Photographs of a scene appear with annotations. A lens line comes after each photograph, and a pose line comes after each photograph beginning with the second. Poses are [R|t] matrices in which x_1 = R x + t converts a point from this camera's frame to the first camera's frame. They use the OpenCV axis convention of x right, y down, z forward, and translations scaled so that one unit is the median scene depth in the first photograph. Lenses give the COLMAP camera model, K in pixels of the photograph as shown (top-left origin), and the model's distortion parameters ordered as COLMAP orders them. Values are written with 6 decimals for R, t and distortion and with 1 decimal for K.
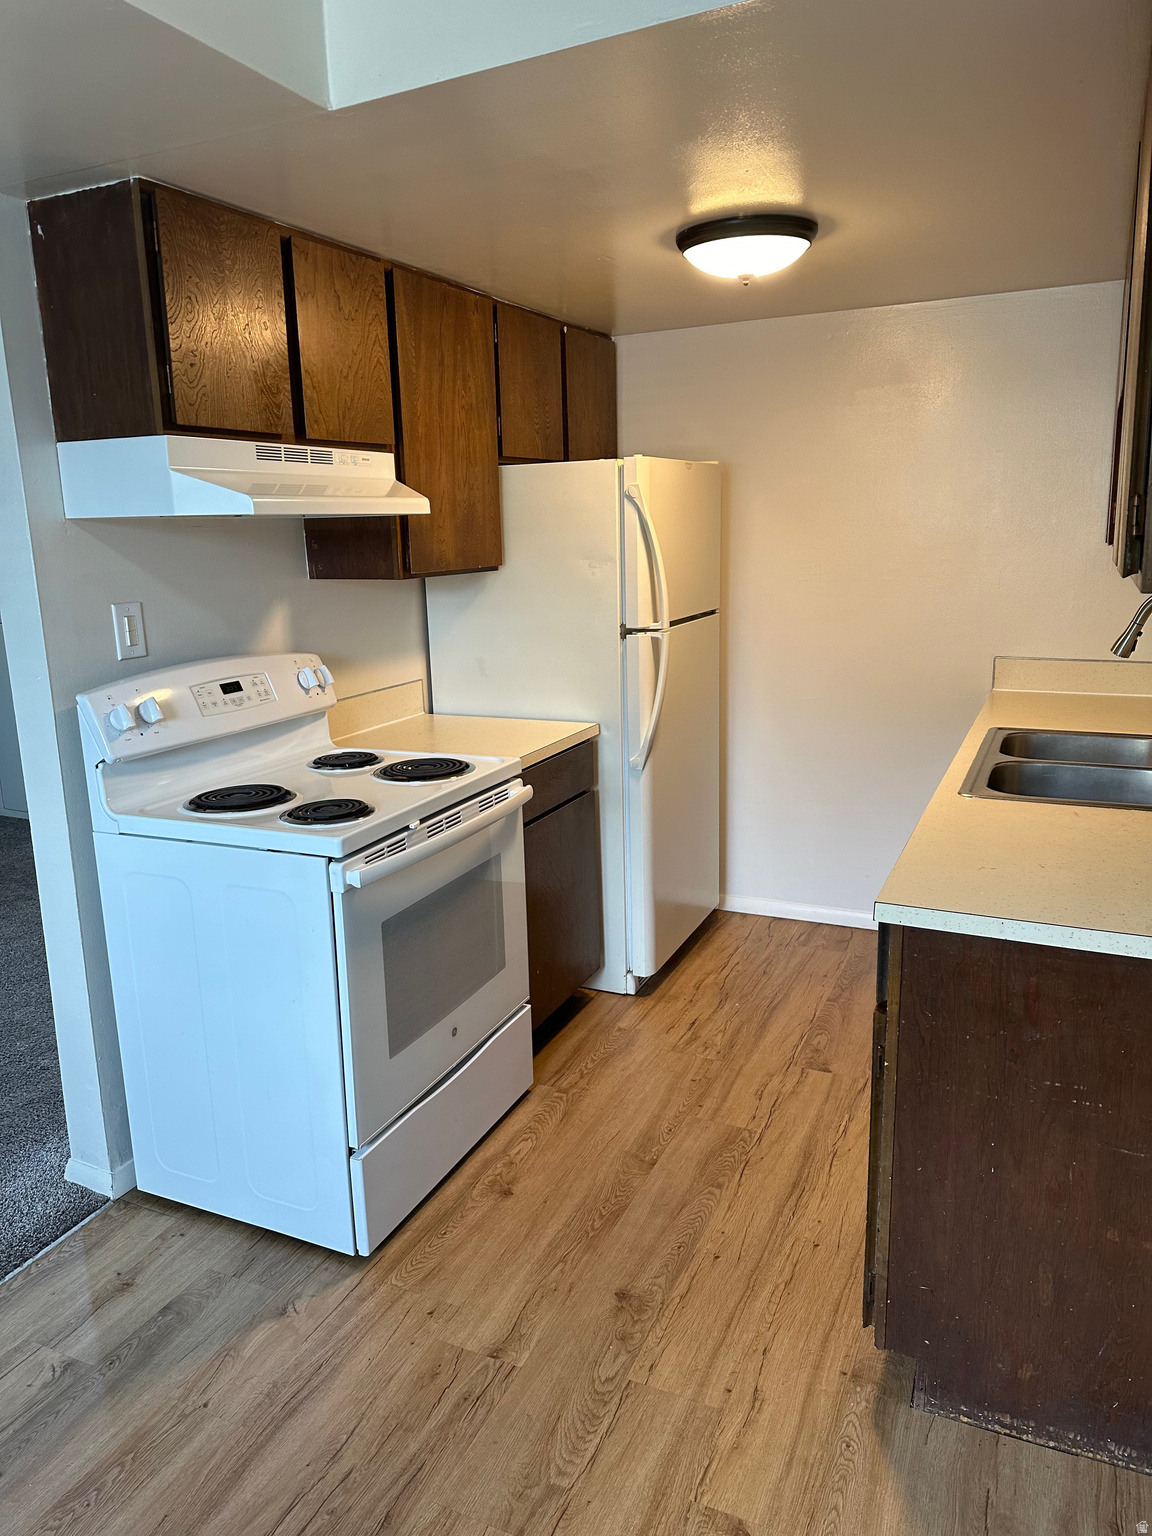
lens RADIAL K [[1077.8, 0, 578.9], [0, 1077.8, 766.9], [0, 0, 1]] dist [-0.001194, -0.011542]
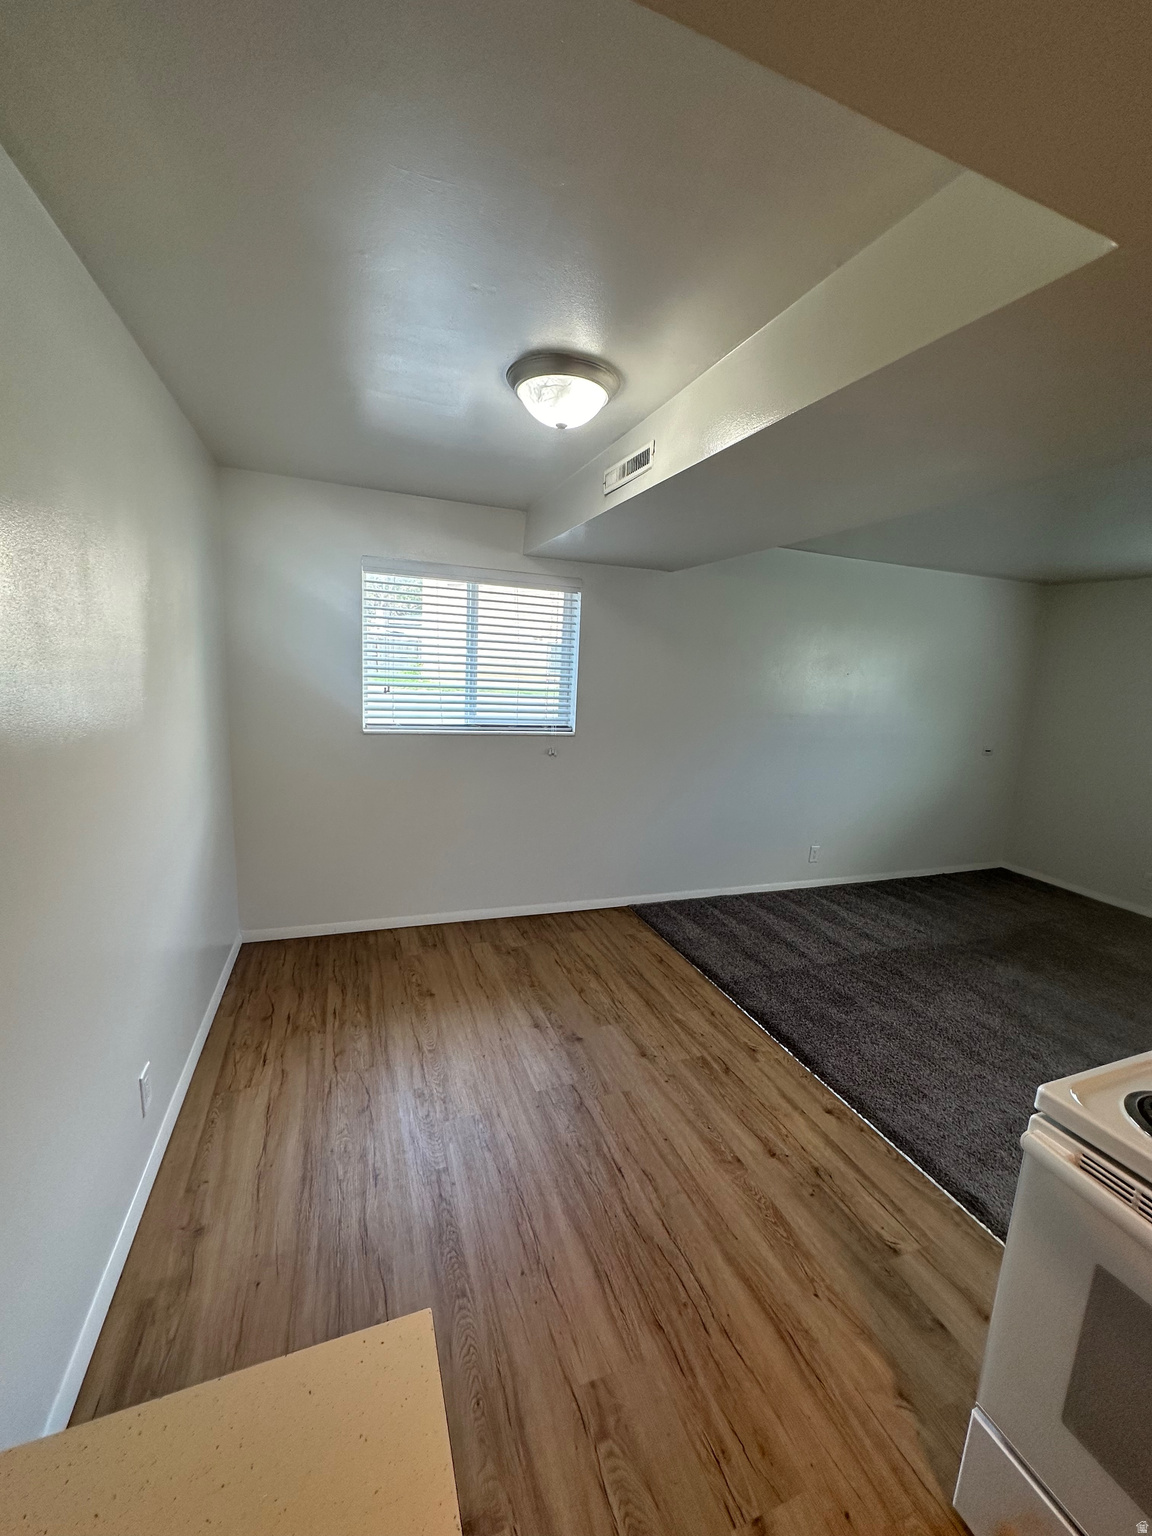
lens RADIAL K [[610.9, 0, 575.4], [0, 610.9, 772.6], [0, 0, 1]] dist [-0.001769, 0.000462]
pose [[-0.705273, 0.115979, -0.699384, 0.336130], [-0.183274, 0.923163, 0.337906, -0.251826], [0.684836, 0.366495, -0.629826, 0.902107]]
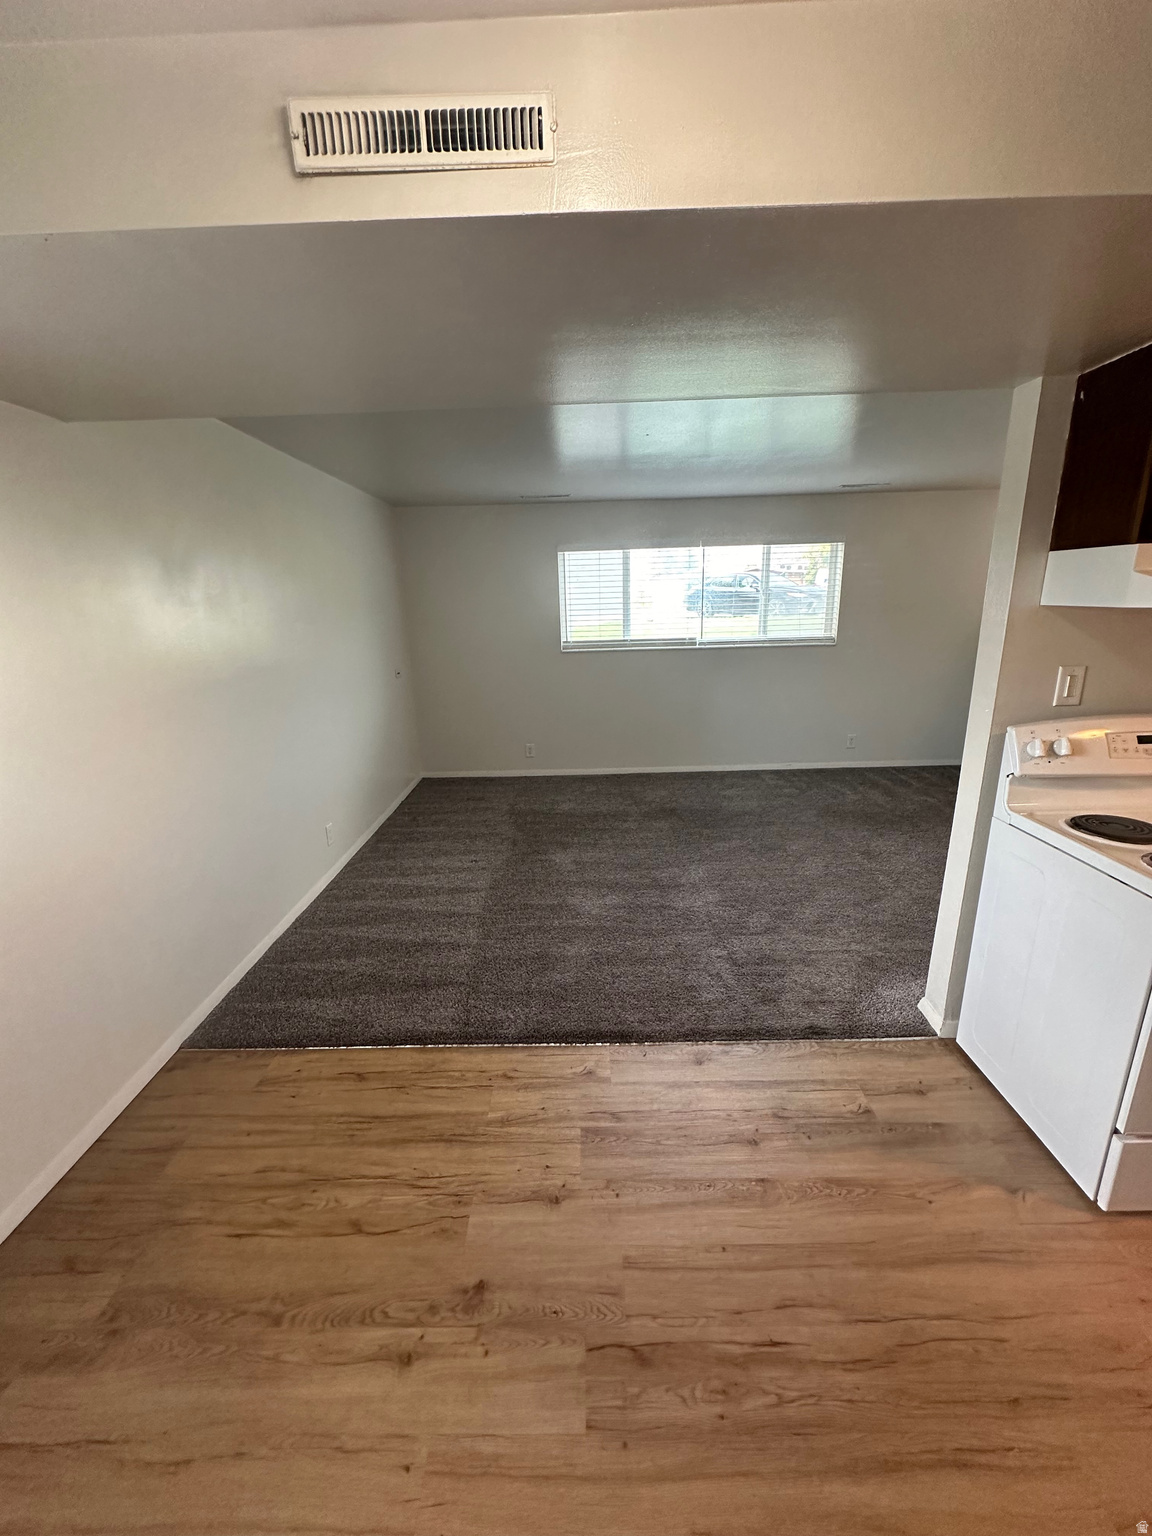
lens RADIAL K [[610.9, 0, 576.1], [0, 610.9, 767.7], [0, 0, 1]] dist [-0.001769, 0.000462]
pose [[0.407453, 0.255519, -0.876751, 0.044143], [-0.179581, 0.963732, 0.197411, -0.072592], [0.895395, 0.077012, 0.438562, 0.104040]]
